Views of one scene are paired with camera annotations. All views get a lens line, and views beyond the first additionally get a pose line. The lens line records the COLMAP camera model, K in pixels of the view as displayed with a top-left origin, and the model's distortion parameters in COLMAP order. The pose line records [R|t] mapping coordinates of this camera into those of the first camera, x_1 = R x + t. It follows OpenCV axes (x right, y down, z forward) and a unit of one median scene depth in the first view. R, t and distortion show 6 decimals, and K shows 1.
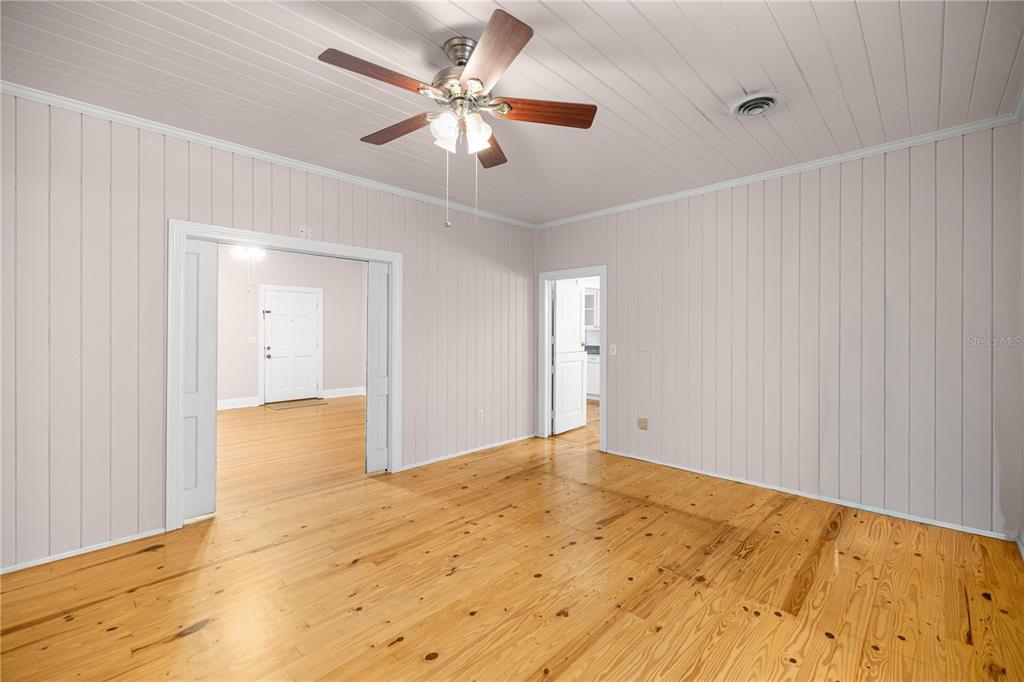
lens RADIAL K [[435.1, 0, 513.1], [0, 435.1, 328.7], [0, 0, 1]] dist [-0.001780, -0.000174]
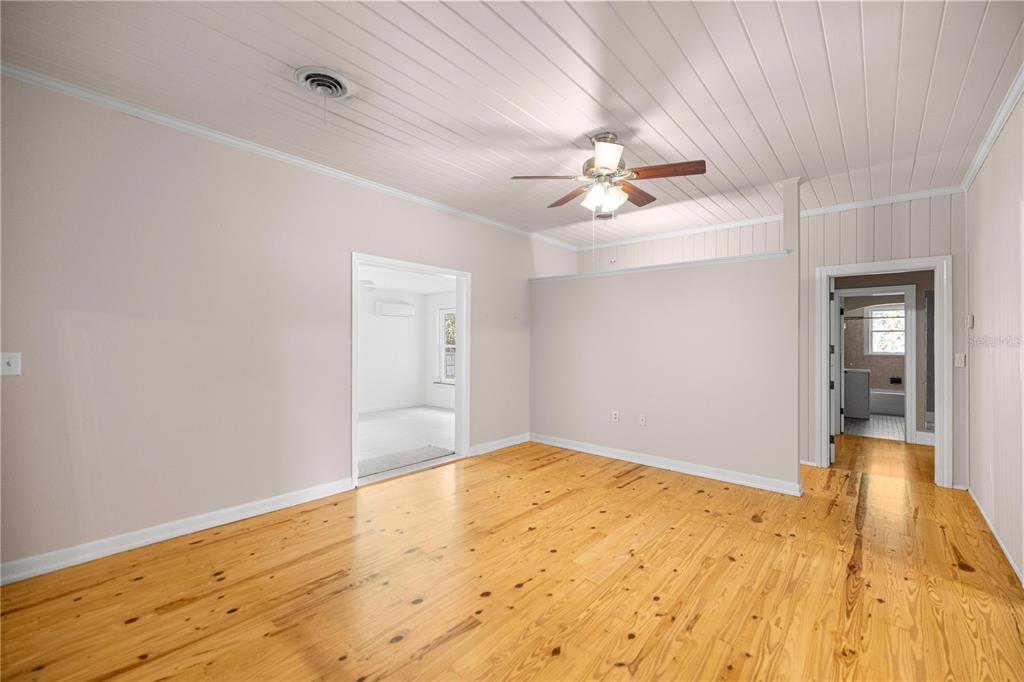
lens RADIAL K [[430.3, 0, 512.7], [0, 430.3, 346.0], [0, 0, 1]] dist [-0.000844, -0.000068]
pose [[-0.997964, -0.006391, -0.063458, 0.197408], [-0.006632, 0.999972, 0.003579, 0.027557], [0.063434, 0.003992, -0.997978, 1.754061]]
